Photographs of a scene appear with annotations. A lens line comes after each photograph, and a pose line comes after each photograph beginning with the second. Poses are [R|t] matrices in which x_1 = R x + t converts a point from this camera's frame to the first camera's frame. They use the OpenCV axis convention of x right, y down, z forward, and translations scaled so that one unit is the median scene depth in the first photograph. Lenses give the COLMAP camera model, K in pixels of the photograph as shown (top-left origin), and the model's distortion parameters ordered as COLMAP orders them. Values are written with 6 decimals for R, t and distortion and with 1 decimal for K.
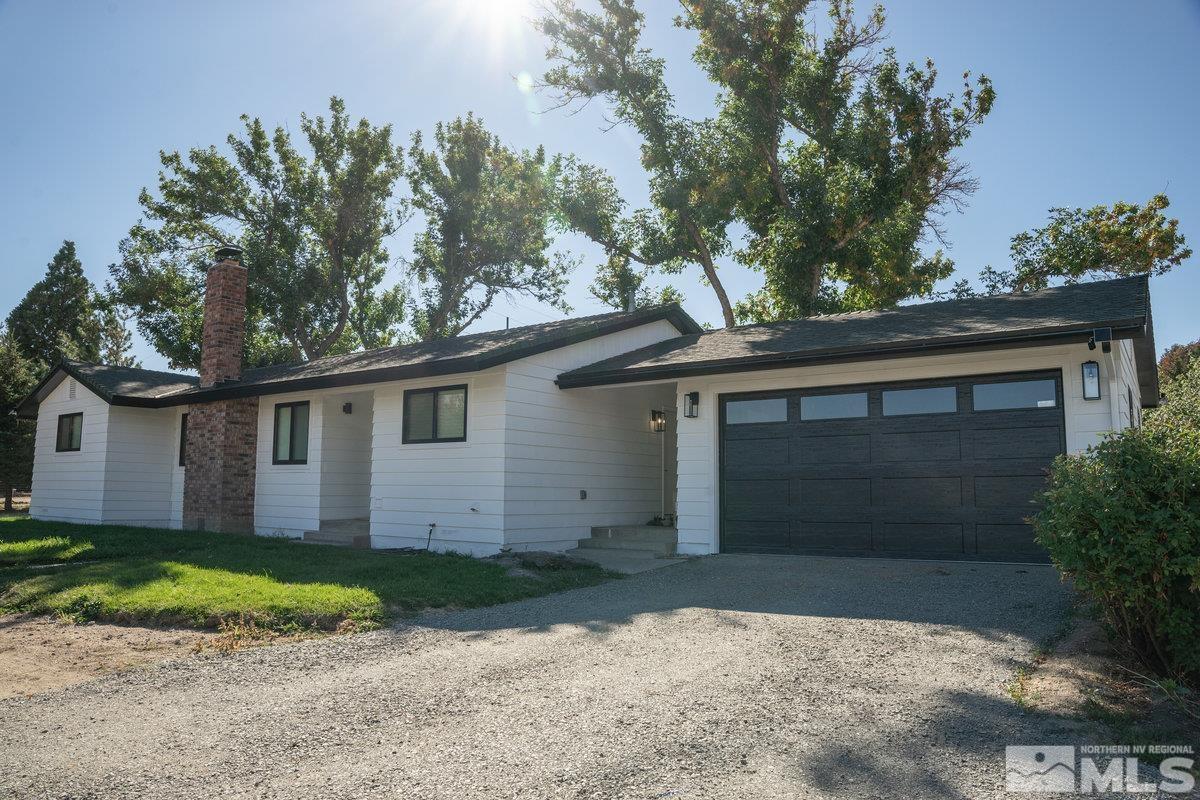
lens RADIAL K [[862.3, 0, 600.0], [0, 862.3, 400.0], [0, 0, 1]] dist [-0.138146, 0.118951]
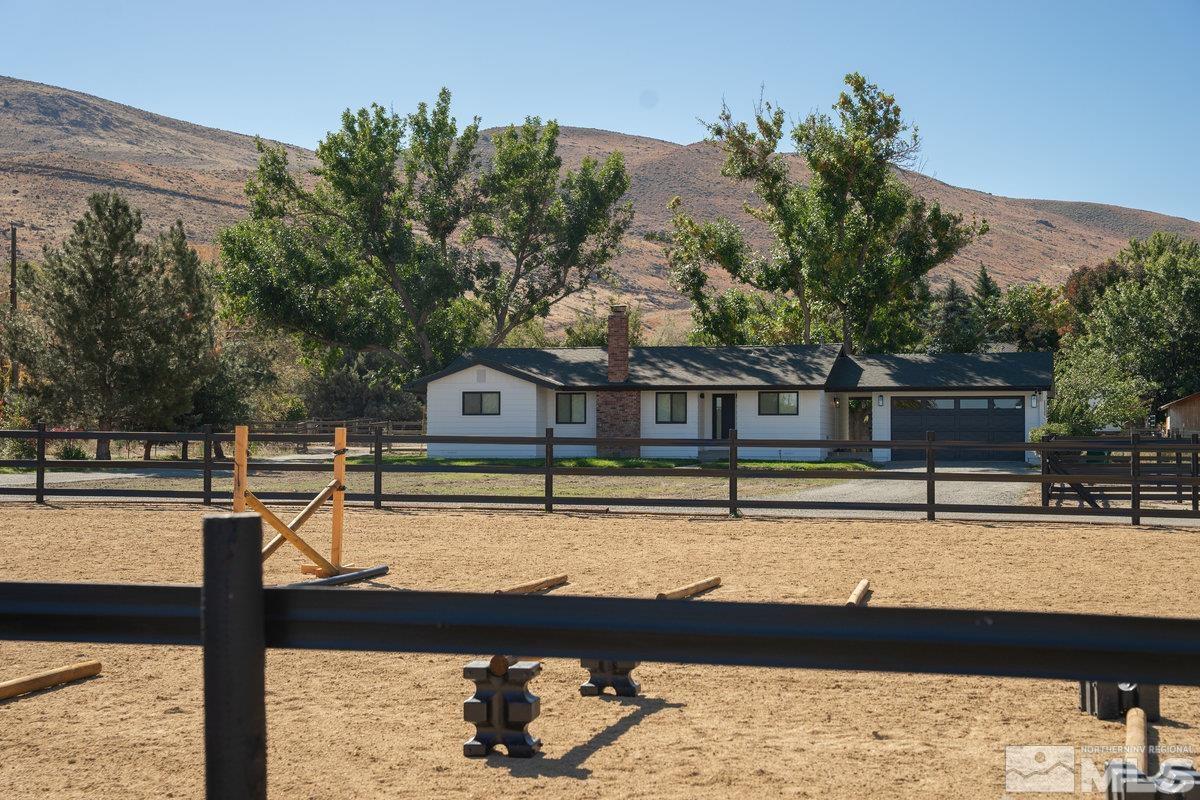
lens RADIAL K [[1966.2, 0, 600.0], [0, 1966.2, 400.0], [0, 0, 1]] dist [0.226722, 0.015339]
pose [[0.936706, 0.005900, 0.350067, -2.140958], [-0.034837, 0.996467, 0.076423, -0.326948], [-0.348379, -0.083782, 0.933602, -3.255473]]
